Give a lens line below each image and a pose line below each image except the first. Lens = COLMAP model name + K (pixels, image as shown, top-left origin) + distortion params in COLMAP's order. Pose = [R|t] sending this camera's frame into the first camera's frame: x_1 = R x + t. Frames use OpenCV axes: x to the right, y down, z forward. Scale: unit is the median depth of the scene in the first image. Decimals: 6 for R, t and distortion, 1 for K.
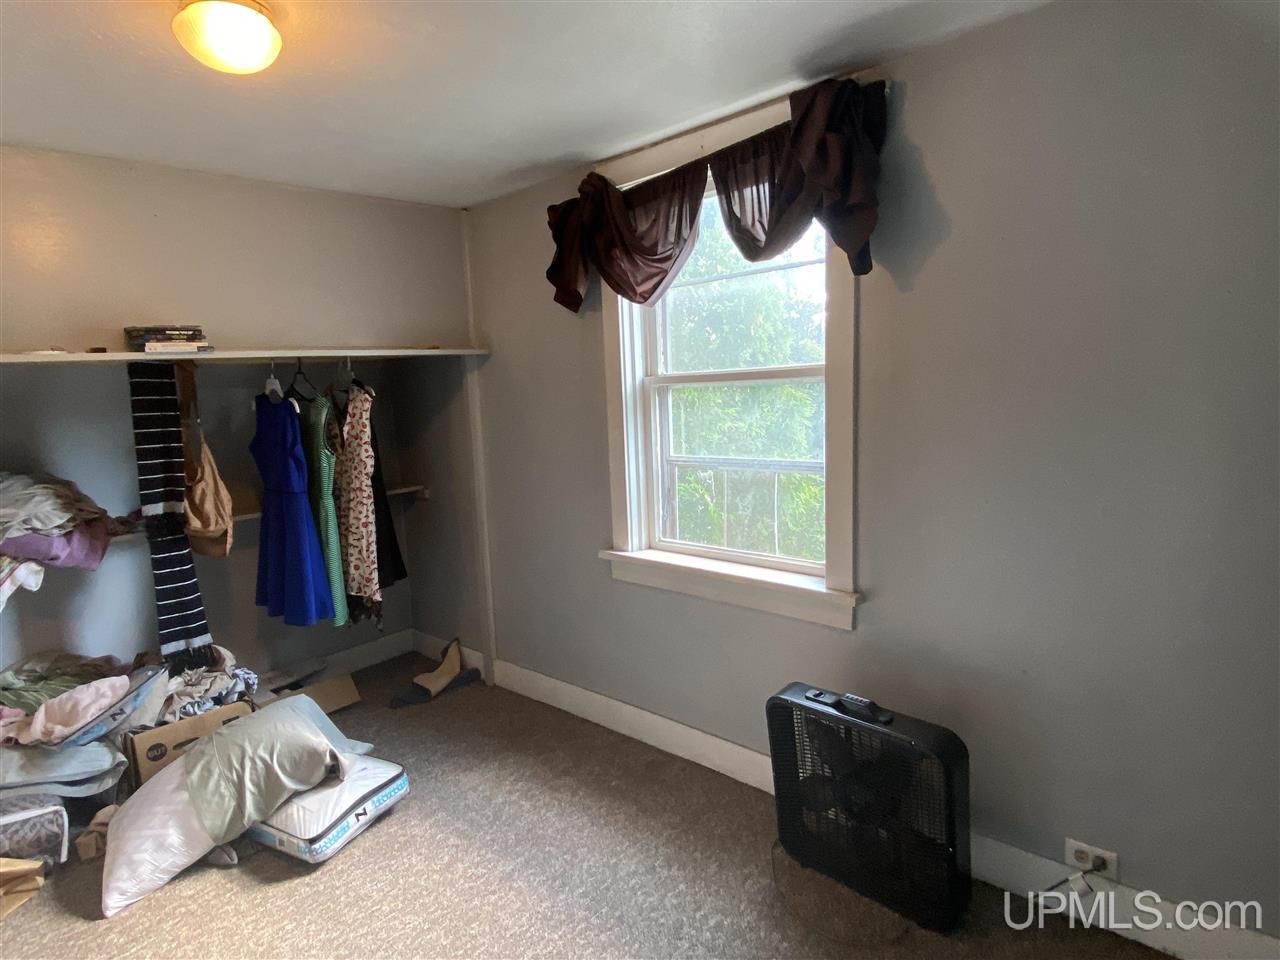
lens RADIAL K [[698.3, 0, 640.0], [0, 698.3, 480.0], [0, 0, 1]] dist [0.034706, -0.036365]
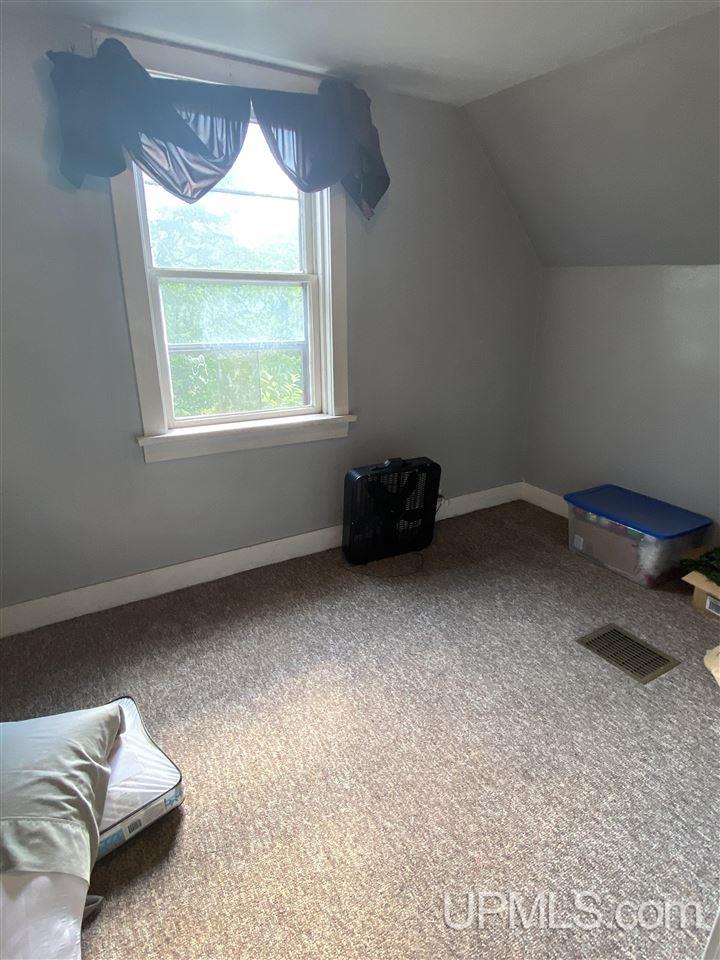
lens RADIAL K [[523.7, 0, 360.0], [0, 523.7, 480.0], [0, 0, 1]] dist [0.034706, -0.036365]
pose [[0.283390, -0.263439, 0.922112, -0.874818], [0.110838, 0.964084, 0.241367, 0.006377], [-0.952578, 0.033804, 0.302410, 0.537129]]
